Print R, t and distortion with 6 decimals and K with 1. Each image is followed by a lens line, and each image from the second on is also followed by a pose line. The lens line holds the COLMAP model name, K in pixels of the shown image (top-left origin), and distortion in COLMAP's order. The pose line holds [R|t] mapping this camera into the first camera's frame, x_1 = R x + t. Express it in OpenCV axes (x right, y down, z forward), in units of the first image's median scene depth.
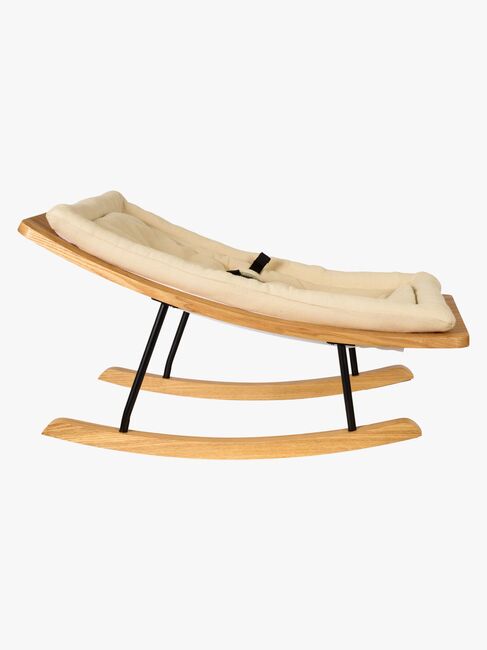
lens RADIAL K [[1458.0, 0, 243.5], [0, 1458.0, 325.0], [0, 0, 1]] dist [0.019554, 0.014611]
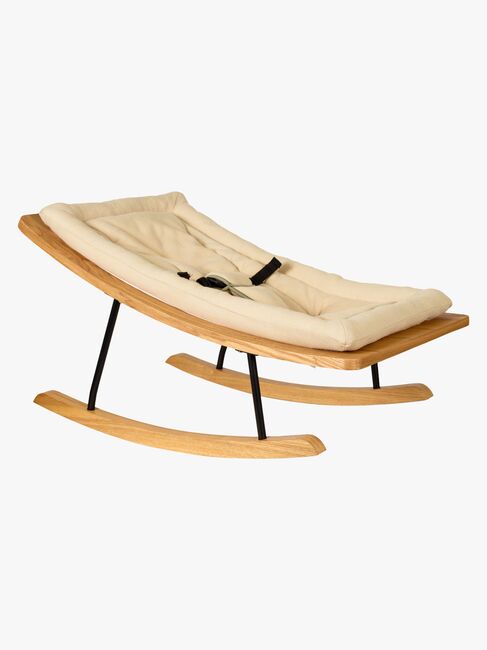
lens RADIAL K [[1458.0, 0, 243.5], [0, 1458.0, 325.0], [0, 0, 1]] dist [0.019554, 0.014611]
pose [[0.742312, 0.093747, -0.663464, 0.729260], [-0.077868, 0.995525, 0.053546, -0.059472], [0.665514, 0.011915, 0.746290, 0.239604]]
